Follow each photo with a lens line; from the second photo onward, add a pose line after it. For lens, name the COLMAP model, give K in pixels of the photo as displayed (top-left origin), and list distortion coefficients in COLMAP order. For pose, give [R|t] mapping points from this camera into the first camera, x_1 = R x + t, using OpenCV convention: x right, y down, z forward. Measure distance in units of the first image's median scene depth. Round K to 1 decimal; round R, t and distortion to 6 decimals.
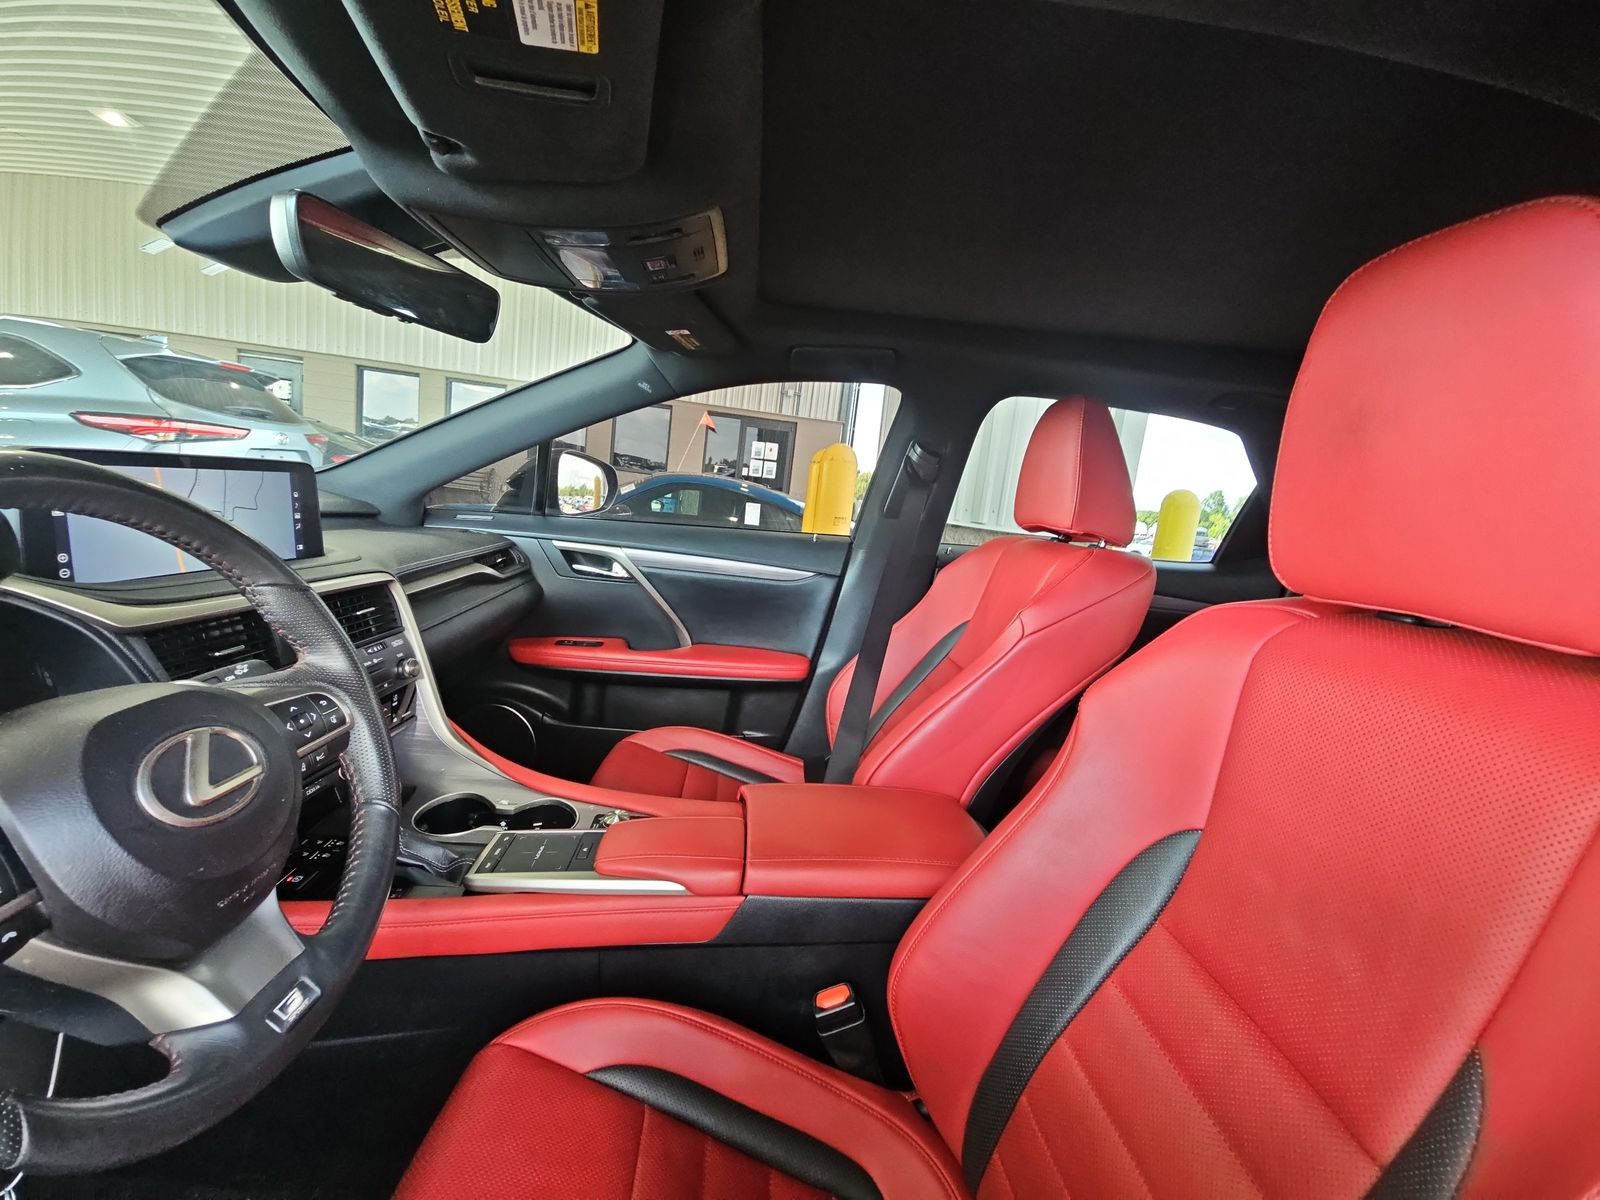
lens RADIAL K [[649.8, 0, 794.2], [0, 649.8, 608.8], [0, 0, 1]] dist [0.003512, -0.006109]
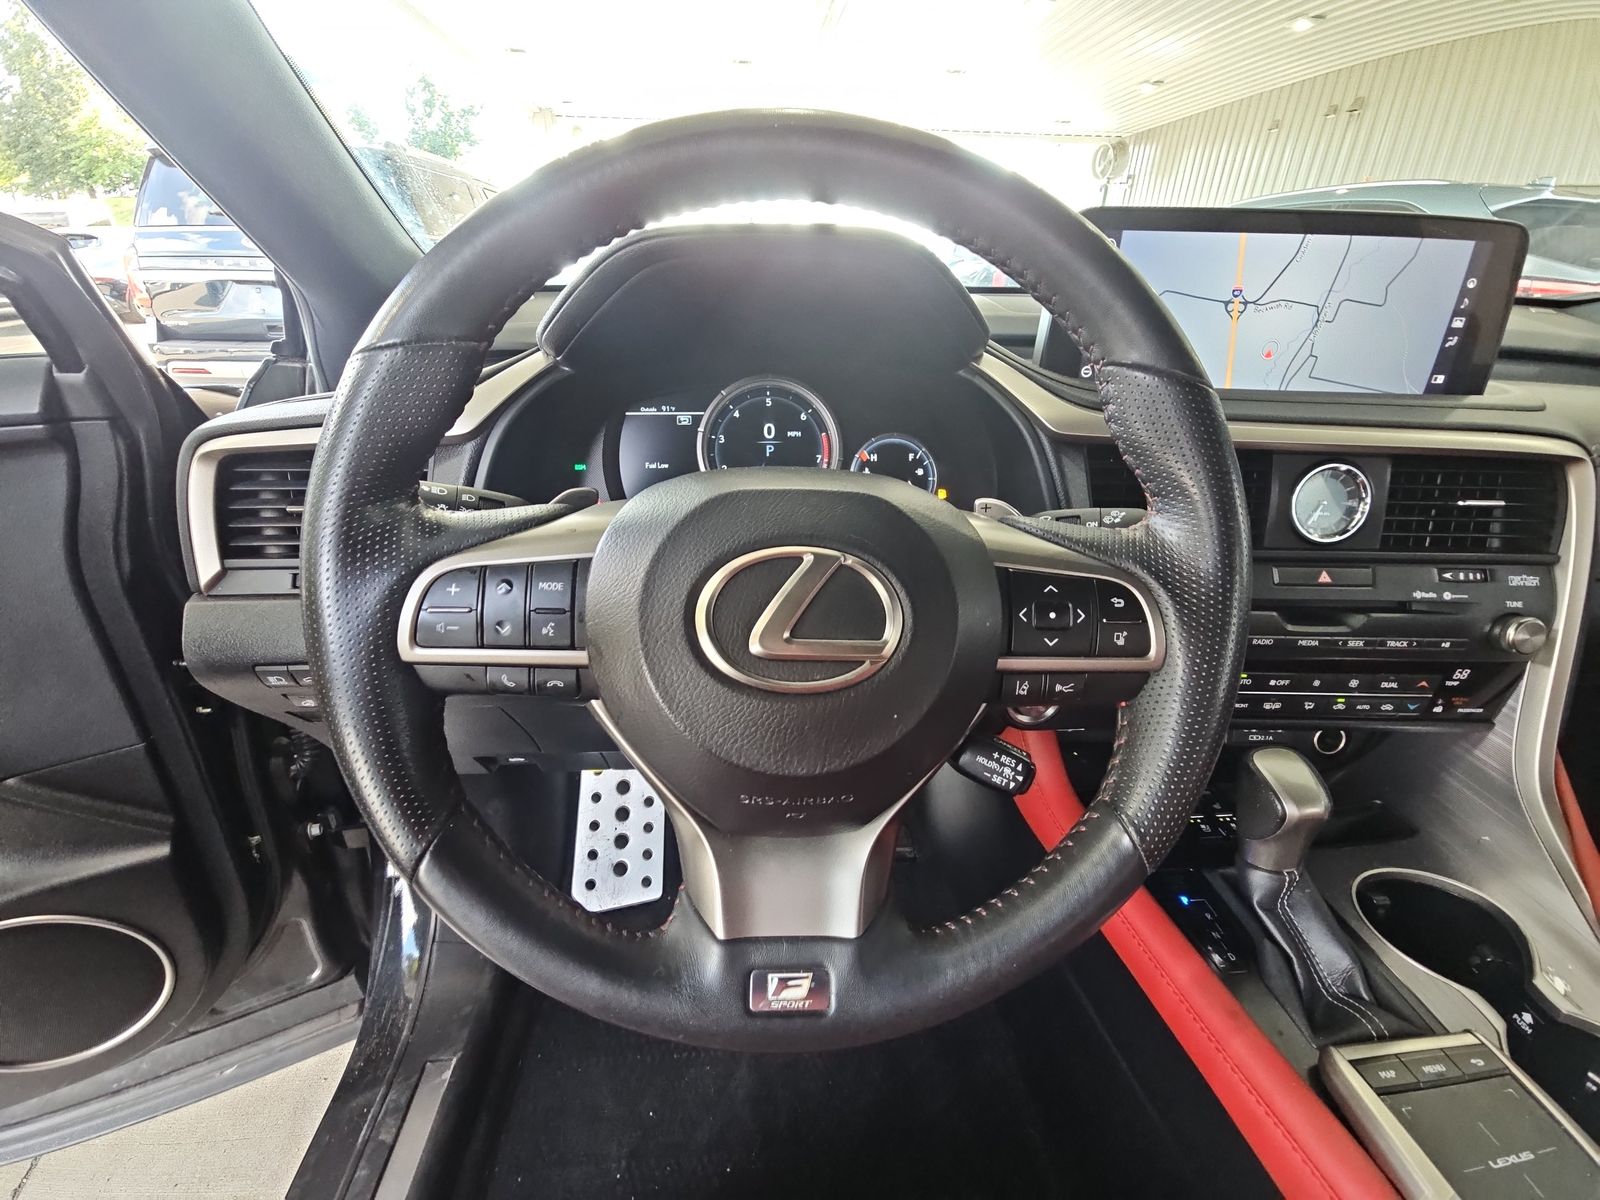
lens RADIAL K [[649.8, 0, 794.2], [0, 649.8, 608.8], [0, 0, 1]] dist [0.003512, -0.006109]
pose [[0.007201, 0.347622, -0.937607, -0.132638], [-0.194941, 0.920130, 0.339645, 0.012071], [0.980789, 0.180332, 0.074391, 0.408830]]
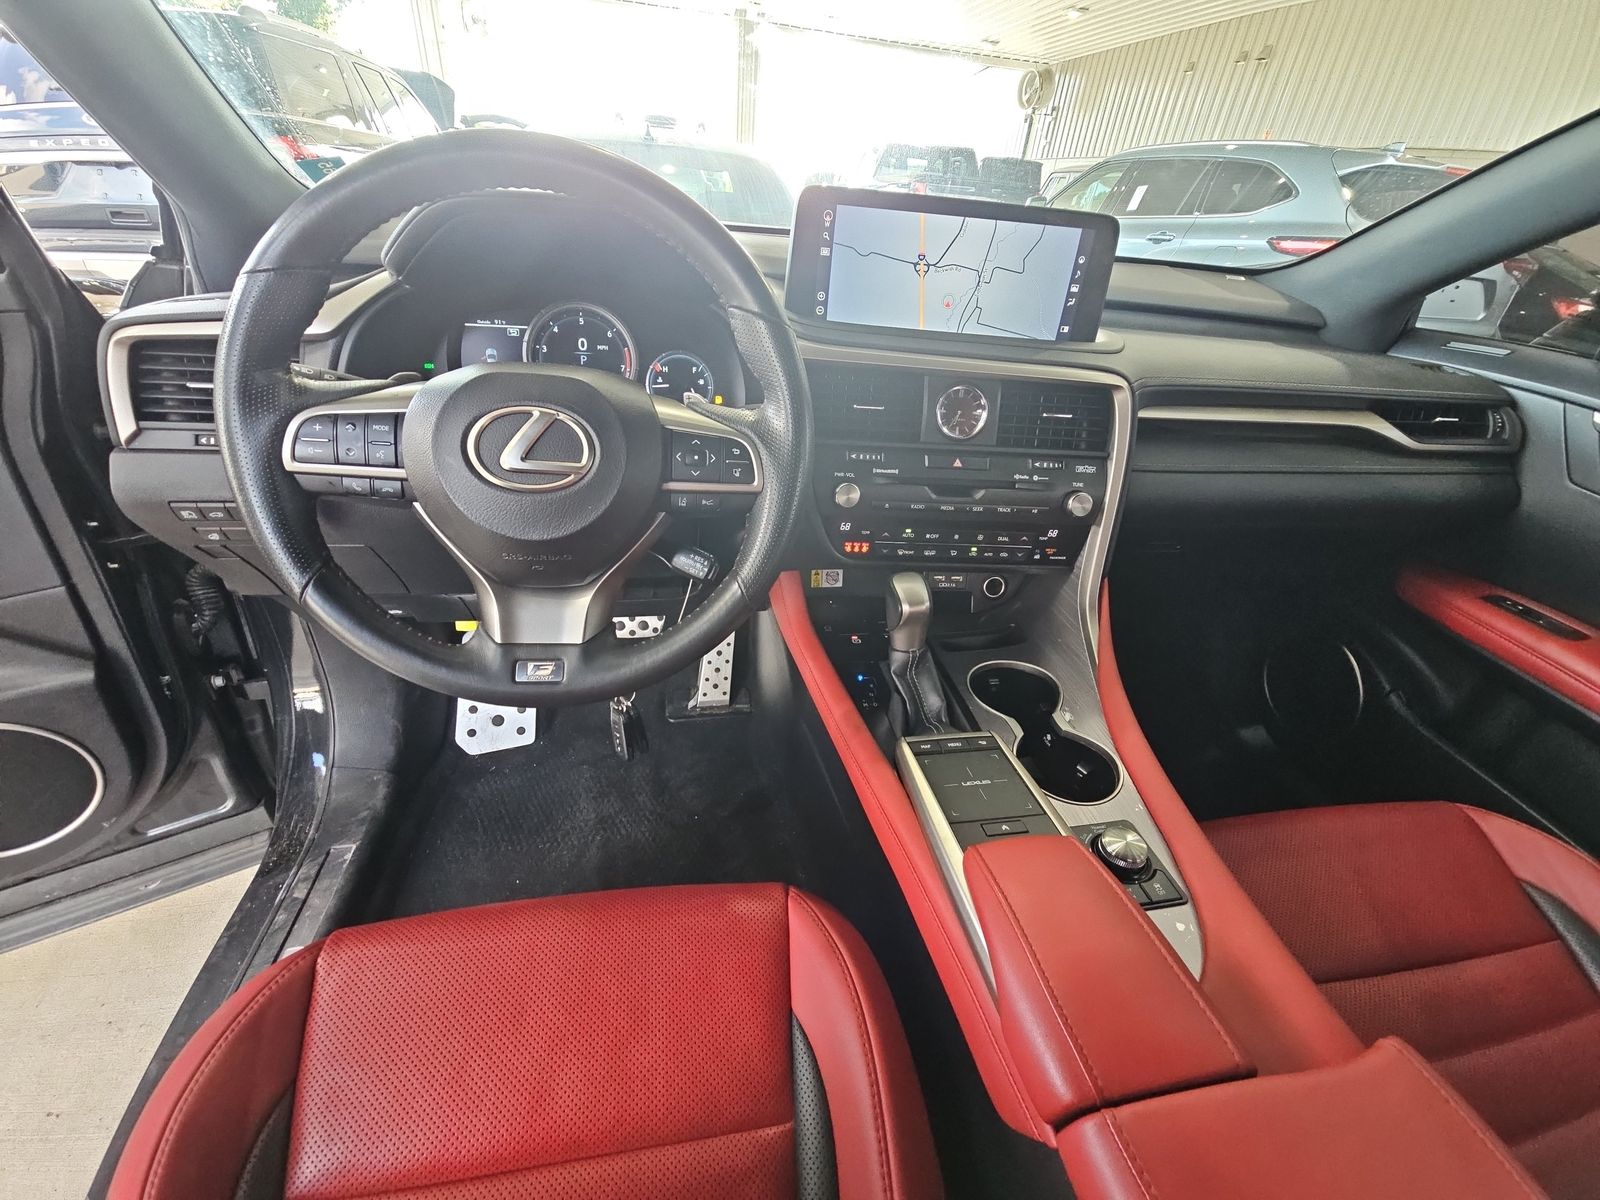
lens RADIAL K [[660.1, 0, 805.8], [0, 660.1, 617.5], [0, 0, 1]] dist [0.000689, -0.003359]
pose [[0.114727, 0.443262, -0.889020, 0.130544], [-0.245607, 0.879802, 0.406971, -0.030783], [0.962556, 0.171659, 0.209805, 0.550618]]
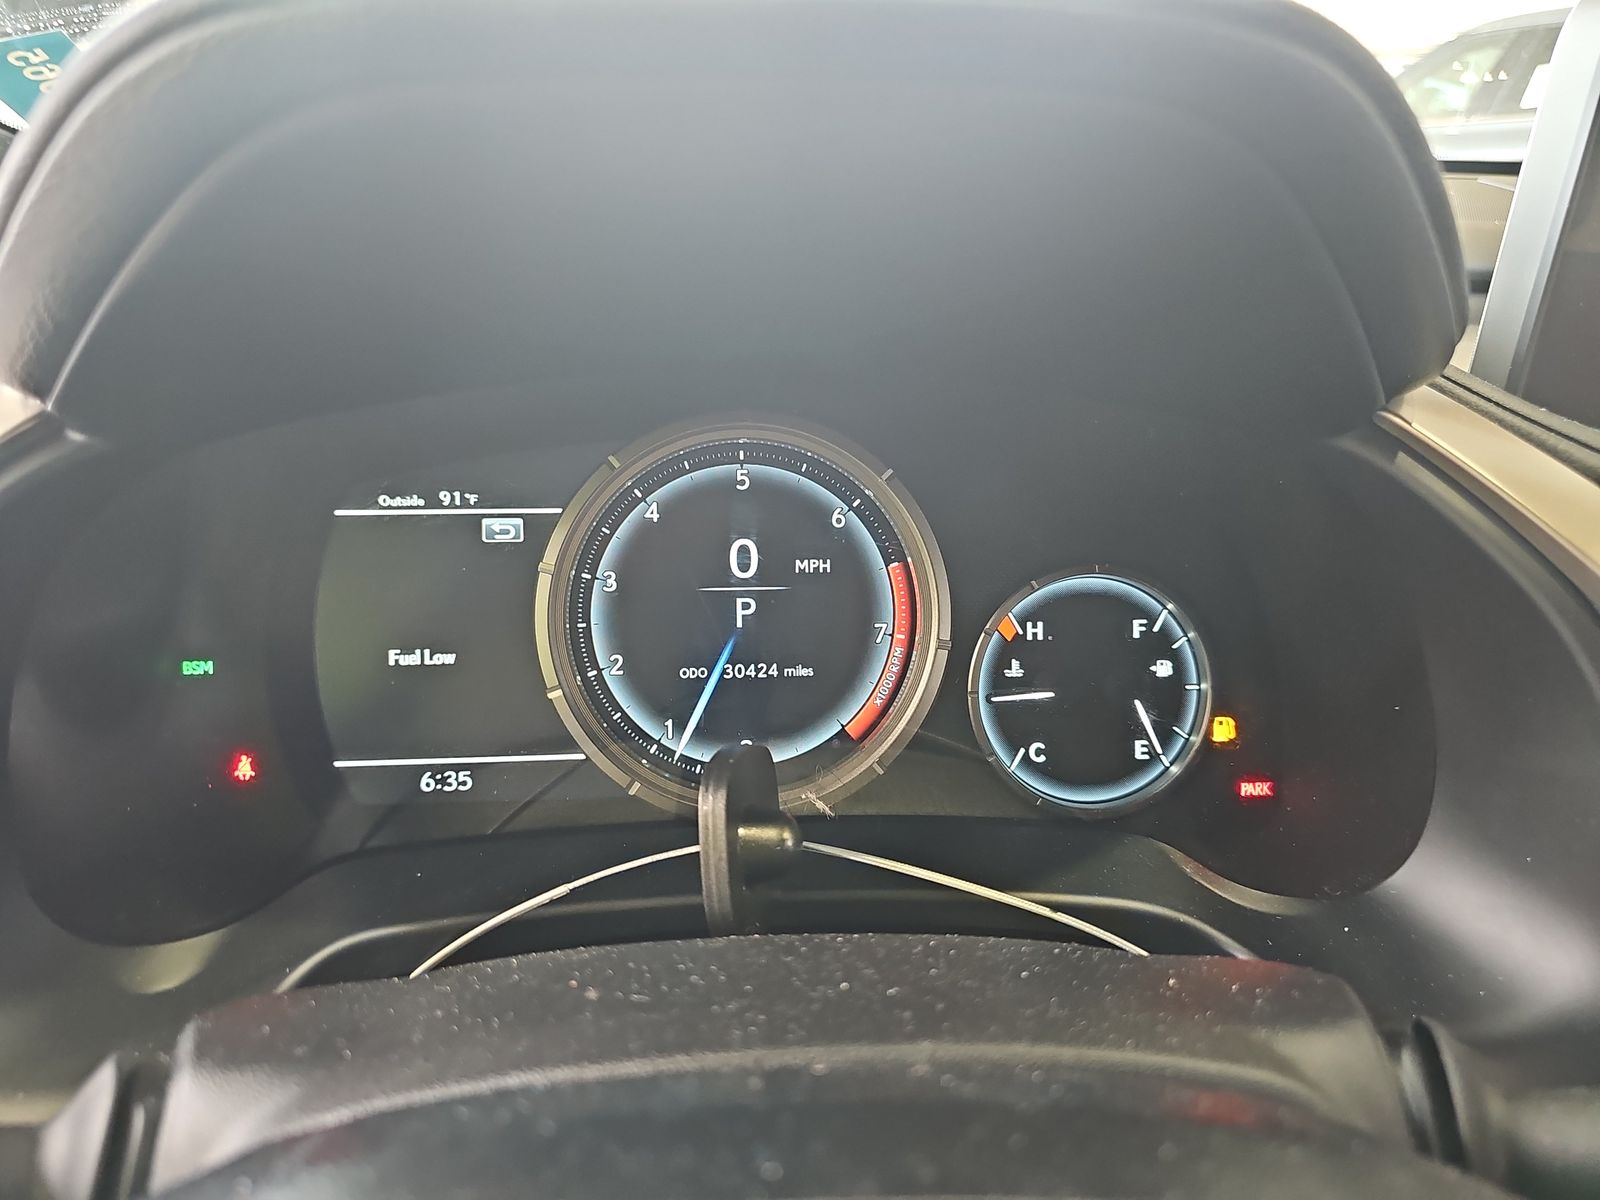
lens RADIAL K [[1067.6, 0, 800.0], [0, 1067.6, 600.0], [0, 0, 1]] dist [0.003909, 0.000463]
pose [[0.015566, 0.313162, -0.949572, -0.416809], [-0.202229, 0.931046, 0.303737, -0.028649], [0.979215, 0.187303, 0.077823, 0.394531]]
